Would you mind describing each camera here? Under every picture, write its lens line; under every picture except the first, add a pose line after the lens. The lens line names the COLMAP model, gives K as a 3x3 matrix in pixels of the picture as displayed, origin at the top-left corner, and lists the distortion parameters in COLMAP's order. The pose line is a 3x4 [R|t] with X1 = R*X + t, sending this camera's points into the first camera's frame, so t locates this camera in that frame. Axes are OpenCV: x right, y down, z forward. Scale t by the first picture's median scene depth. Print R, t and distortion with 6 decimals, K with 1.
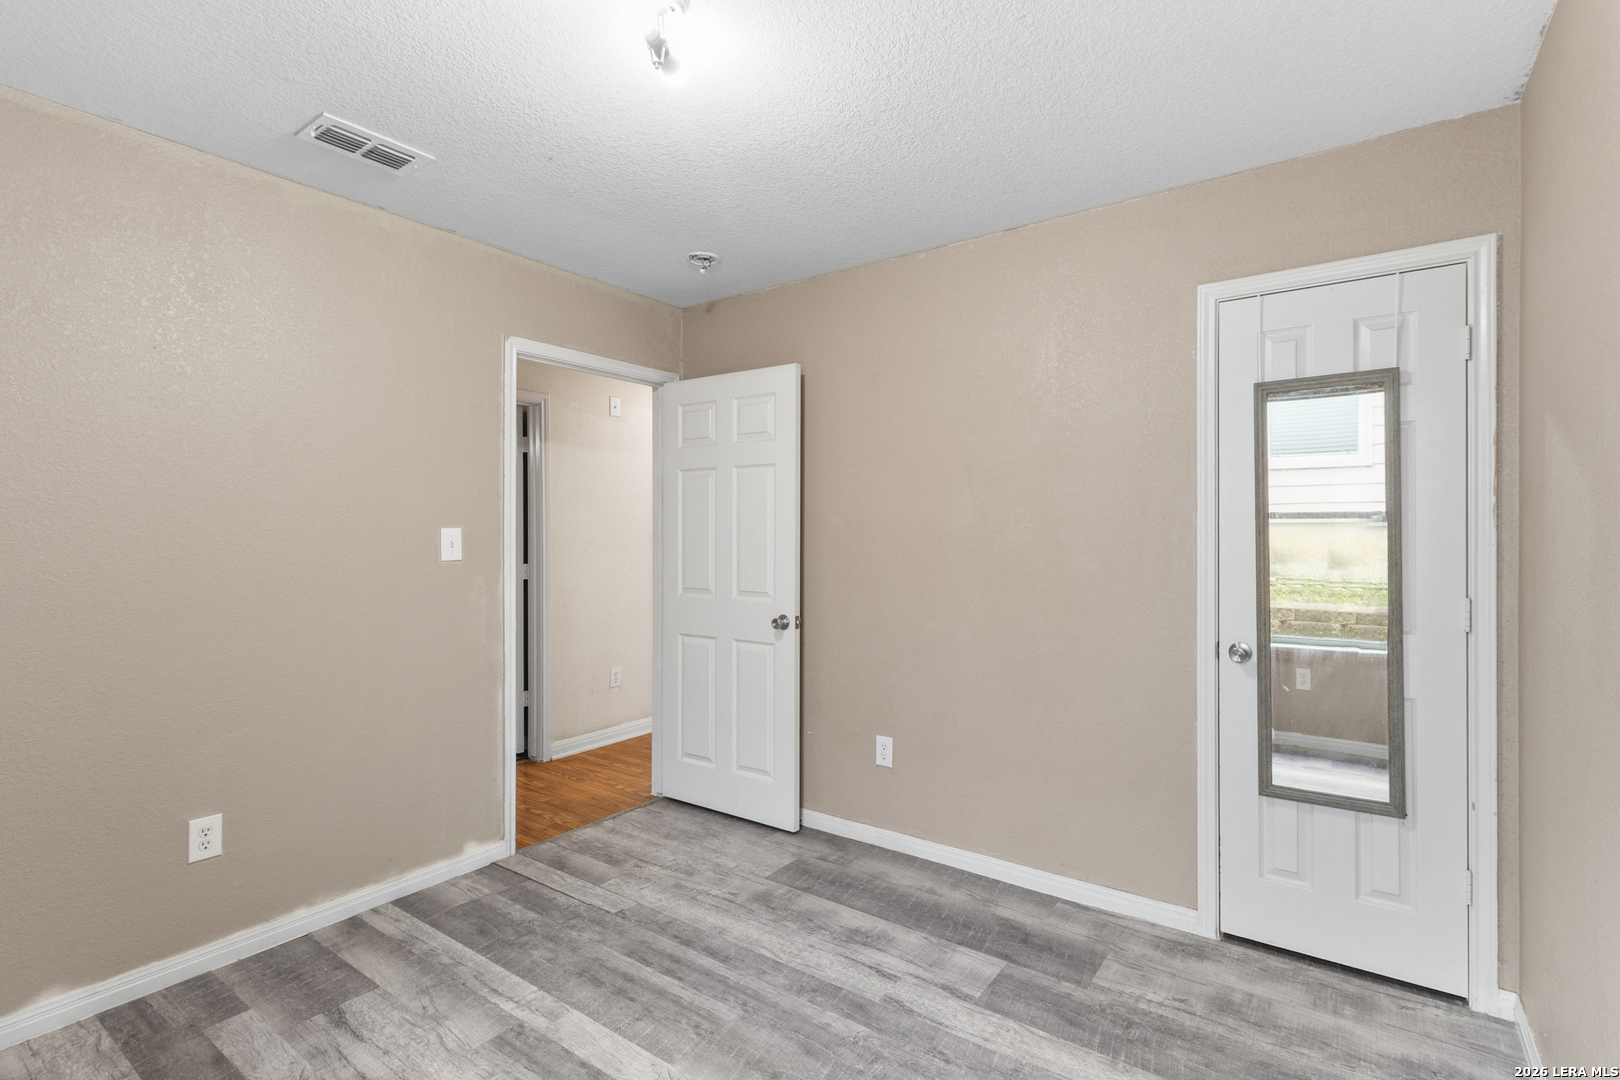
lens RADIAL K [[759.3, 0, 822.4], [0, 759.3, 536.5], [0, 0, 1]] dist [0.001501, 0.001126]
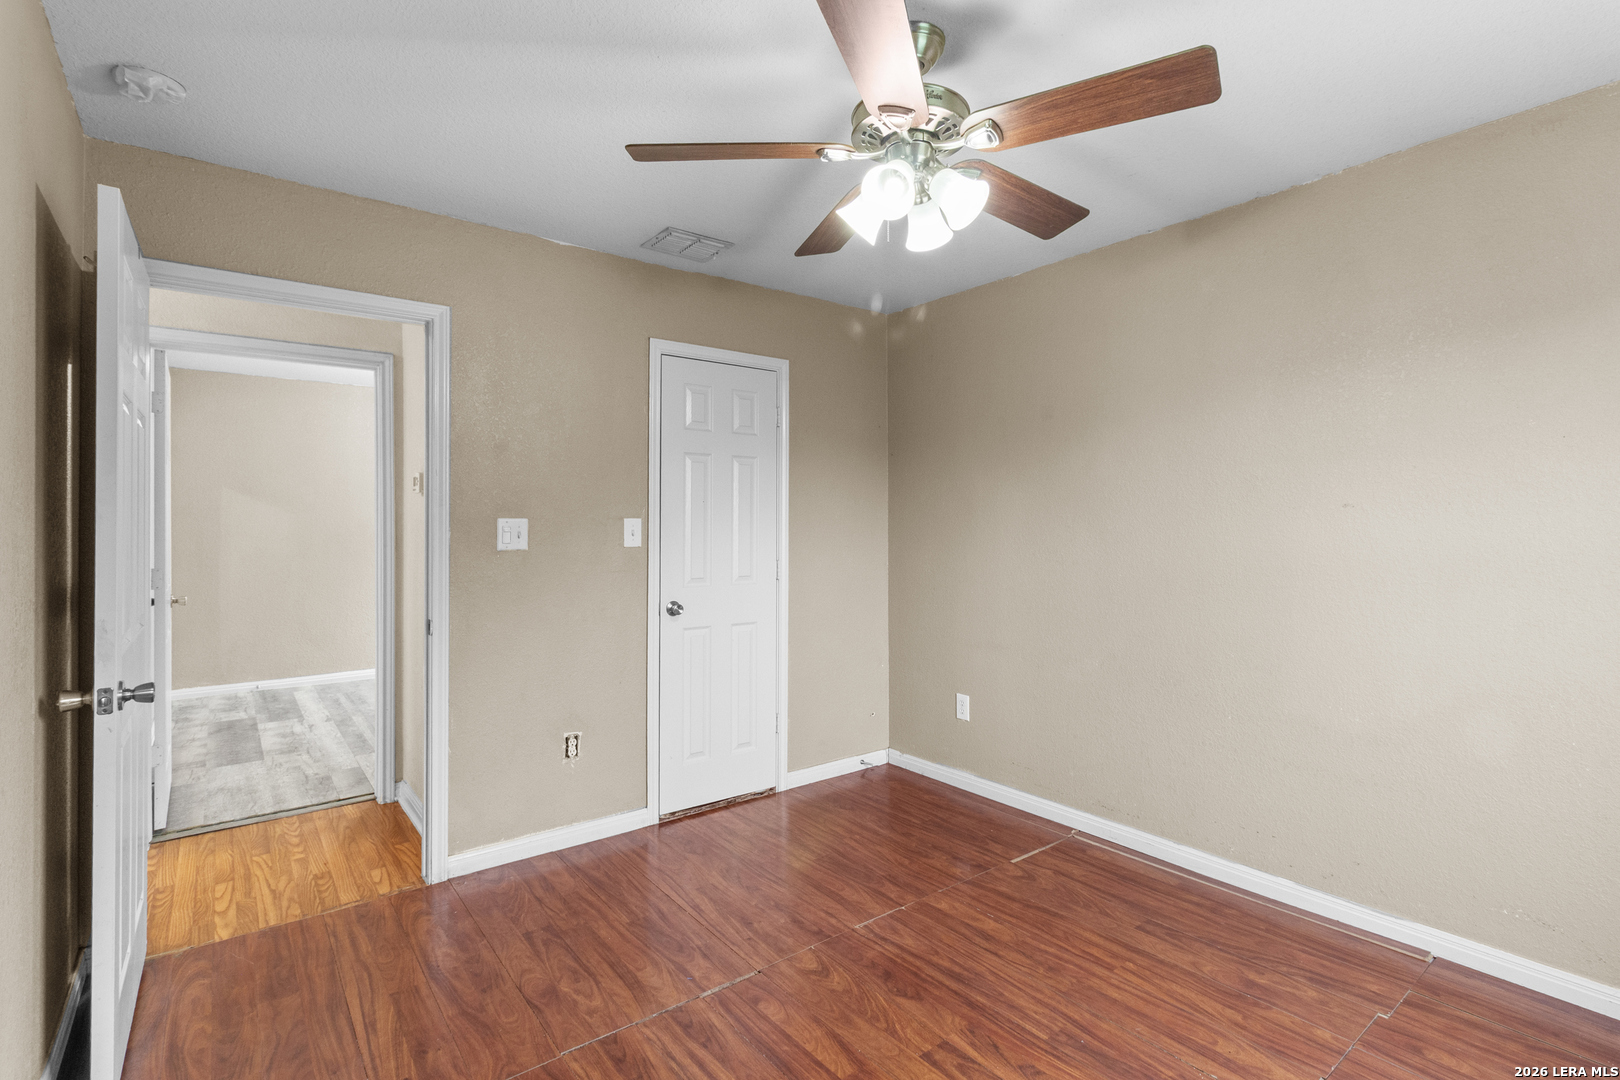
lens RADIAL K [[759.3, 0, 819.3], [0, 759.3, 529.6], [0, 0, 1]] dist [0.001501, 0.001126]
pose [[-0.960053, -0.003704, 0.279795, -1.818179], [-0.000967, 0.999950, 0.009921, -0.016102], [-0.279818, 0.009255, -0.960009, 2.517662]]
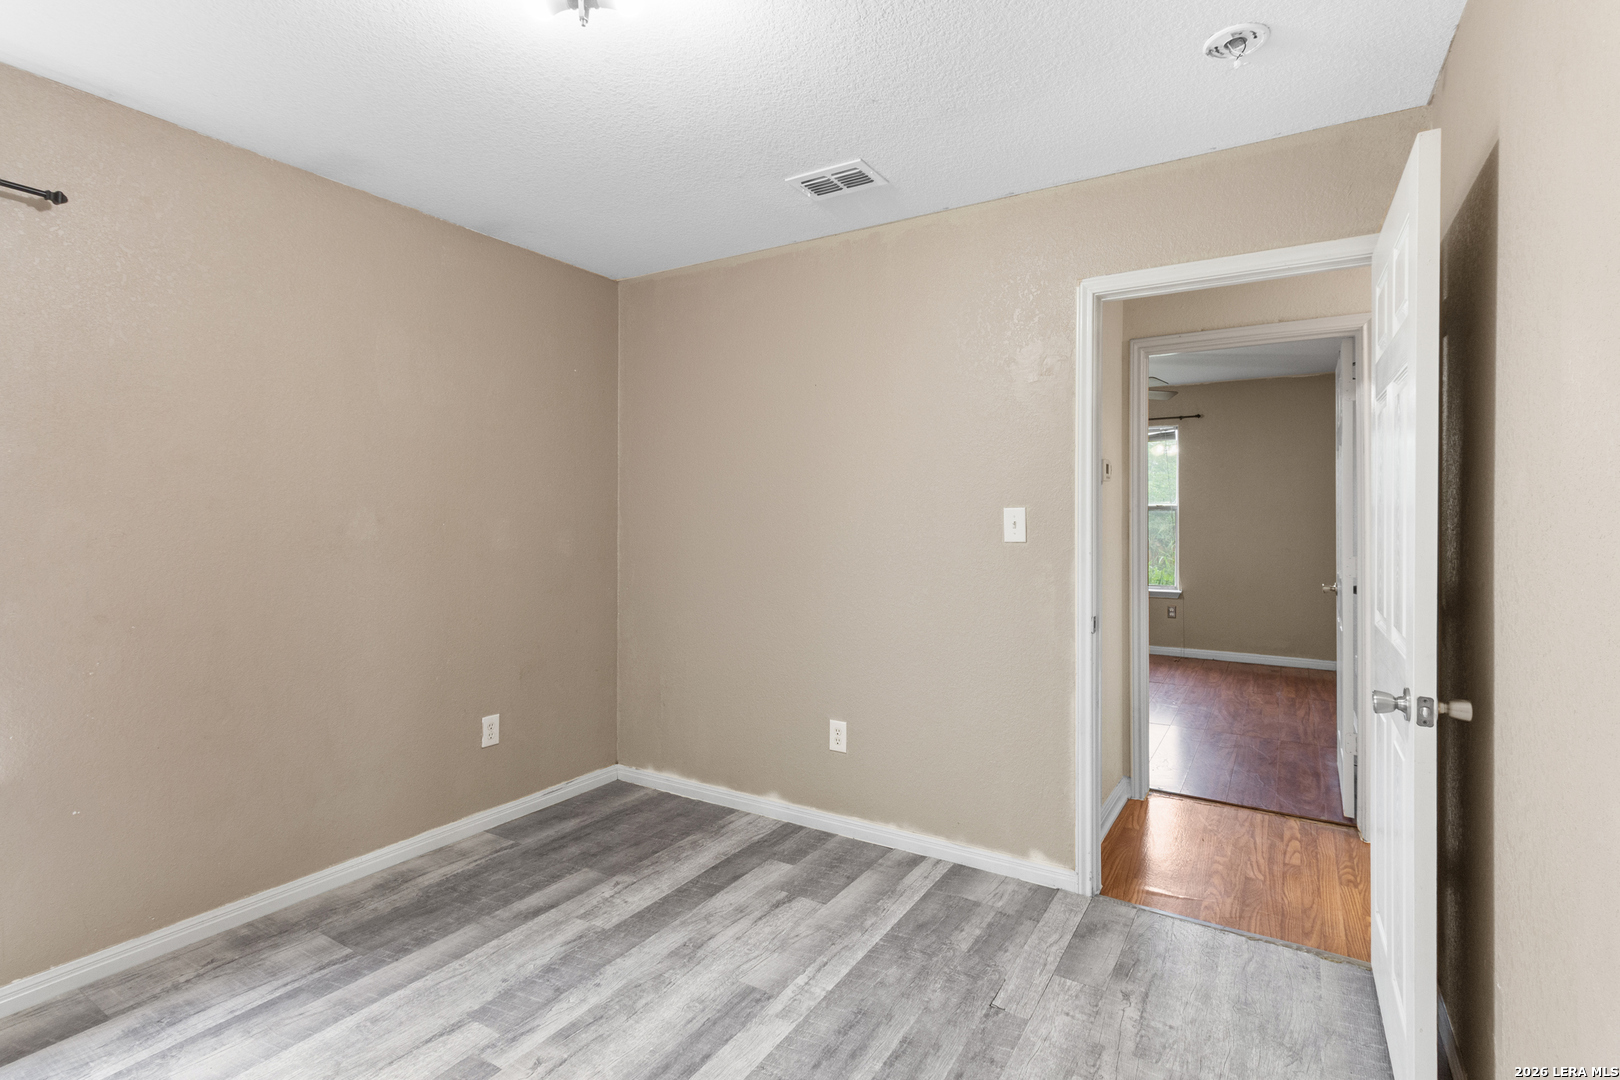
lens RADIAL K [[759.3, 0, 844.6], [0, 759.3, 519.6], [0, 0, 1]] dist [0.001501, 0.001126]
pose [[0.085598, 0.006656, -0.996308, 0.518599], [-0.003907, 0.999972, 0.006344, -0.001561], [0.996322, 0.003350, 0.085622, 0.845652]]
